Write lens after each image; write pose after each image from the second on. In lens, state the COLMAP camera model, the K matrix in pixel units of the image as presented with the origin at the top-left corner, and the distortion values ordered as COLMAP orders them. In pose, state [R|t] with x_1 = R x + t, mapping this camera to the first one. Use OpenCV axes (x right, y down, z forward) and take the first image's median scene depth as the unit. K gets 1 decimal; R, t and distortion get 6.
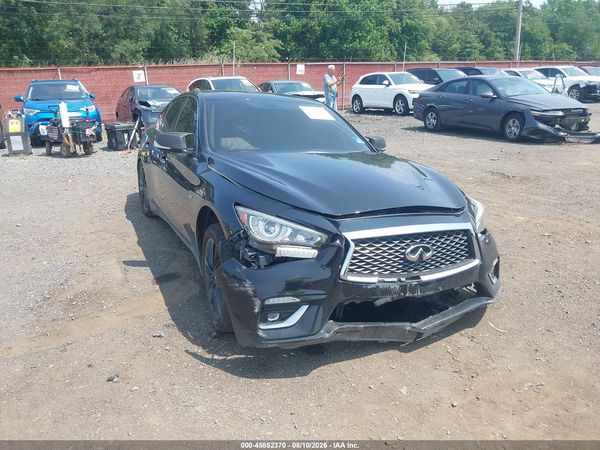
lens RADIAL K [[482.2, 0, 303.5], [0, 482.2, 226.5], [0, 0, 1]] dist [-0.008500, 0.013728]
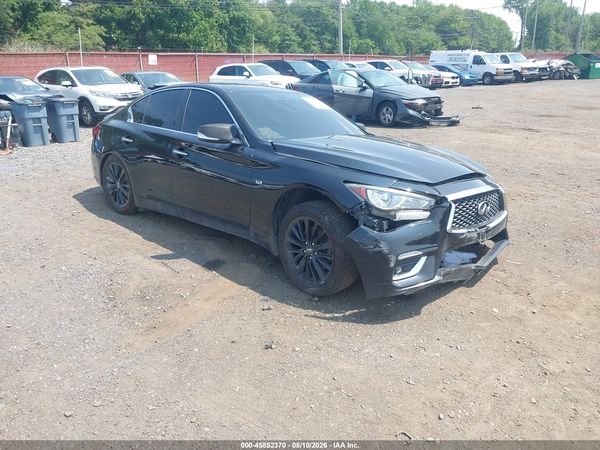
lens RADIAL K [[482.2, 0, 303.5], [0, 482.2, 226.5], [0, 0, 1]] dist [-0.008500, 0.013728]
pose [[0.936240, -0.101036, 0.336521, -0.173959], [0.095019, 0.994883, 0.034348, 0.003205], [-0.338269, -0.000182, 0.941049, -0.018472]]
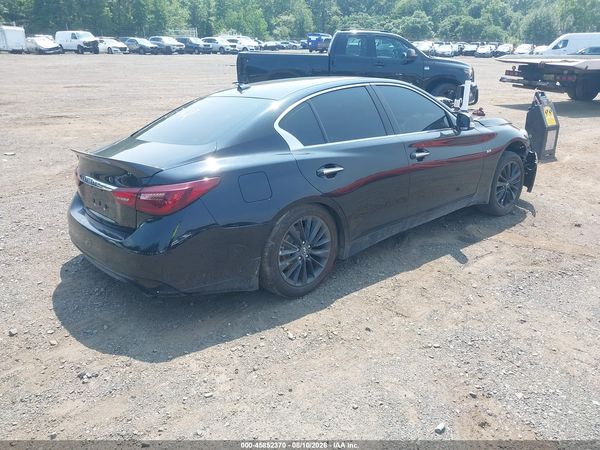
lens RADIAL K [[482.2, 0, 303.5], [0, 482.2, 226.5], [0, 0, 1]] dist [-0.008500, 0.013728]
pose [[-0.270464, -0.320559, 0.907795, -0.475410], [0.271798, 0.879155, 0.391424, -0.187324], [-0.923566, 0.352603, -0.150653, 0.596605]]
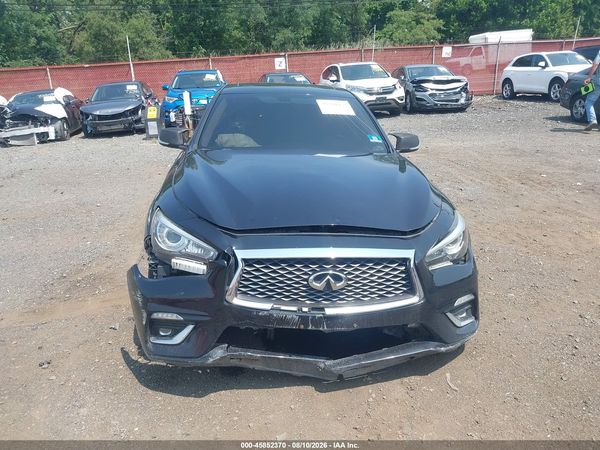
lens RADIAL K [[482.2, 0, 303.5], [0, 482.2, 226.5], [0, 0, 1]] dist [-0.008500, 0.013728]
pose [[0.944449, 0.082201, -0.318211, 0.119788], [-0.072317, 0.996464, 0.042774, -0.019249], [0.320602, -0.017386, 0.947054, 0.048379]]
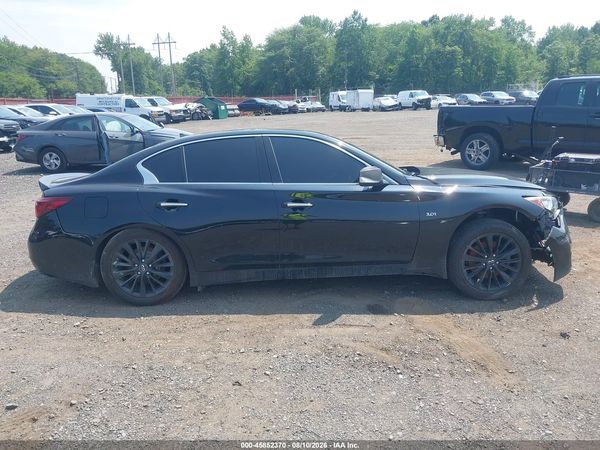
lens RADIAL K [[482.2, 0, 303.5], [0, 482.2, 226.5], [0, 0, 1]] dist [-0.008500, 0.013728]
pose [[0.420575, -0.212201, 0.882093, -0.467901], [0.275169, 0.956300, 0.098855, -0.077829], [-0.864523, 0.201148, 0.460587, 0.247255]]
